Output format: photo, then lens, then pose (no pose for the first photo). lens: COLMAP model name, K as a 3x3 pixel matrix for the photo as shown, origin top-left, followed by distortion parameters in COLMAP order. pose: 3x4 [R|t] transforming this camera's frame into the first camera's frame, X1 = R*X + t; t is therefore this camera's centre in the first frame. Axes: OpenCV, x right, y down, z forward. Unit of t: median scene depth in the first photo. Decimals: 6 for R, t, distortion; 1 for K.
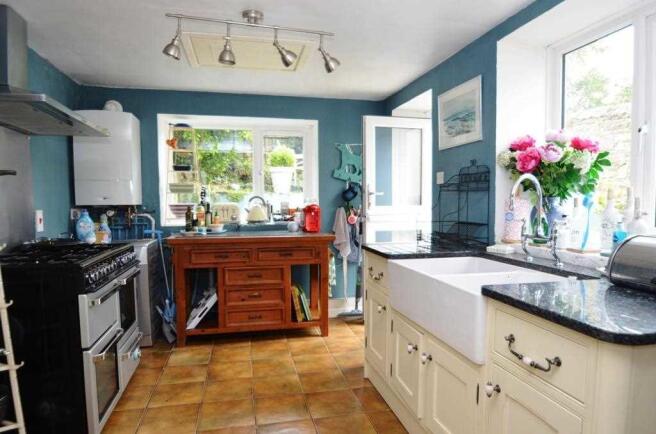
lens RADIAL K [[417.6, 0, 339.7], [0, 417.6, 219.0], [0, 0, 1]] dist [-0.031780, -0.004058]
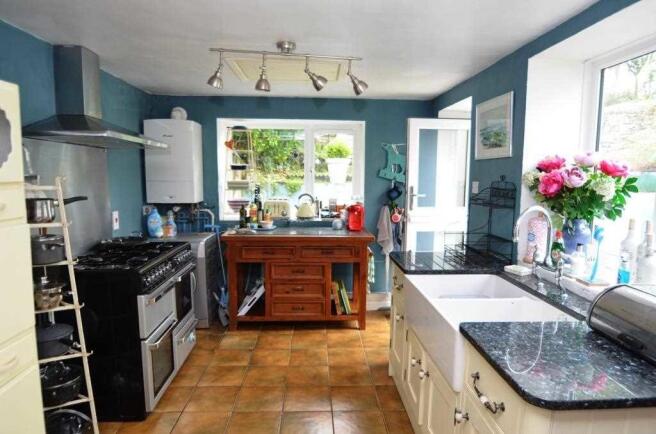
lens RADIAL K [[417.6, 0, 339.7], [0, 417.6, 219.0], [0, 0, 1]] dist [-0.031780, -0.004058]
pose [[0.985106, 0.033729, -0.168607, 0.089371], [-0.023489, 0.997777, 0.062364, -0.076588], [0.170336, -0.057475, 0.983708, -0.052375]]
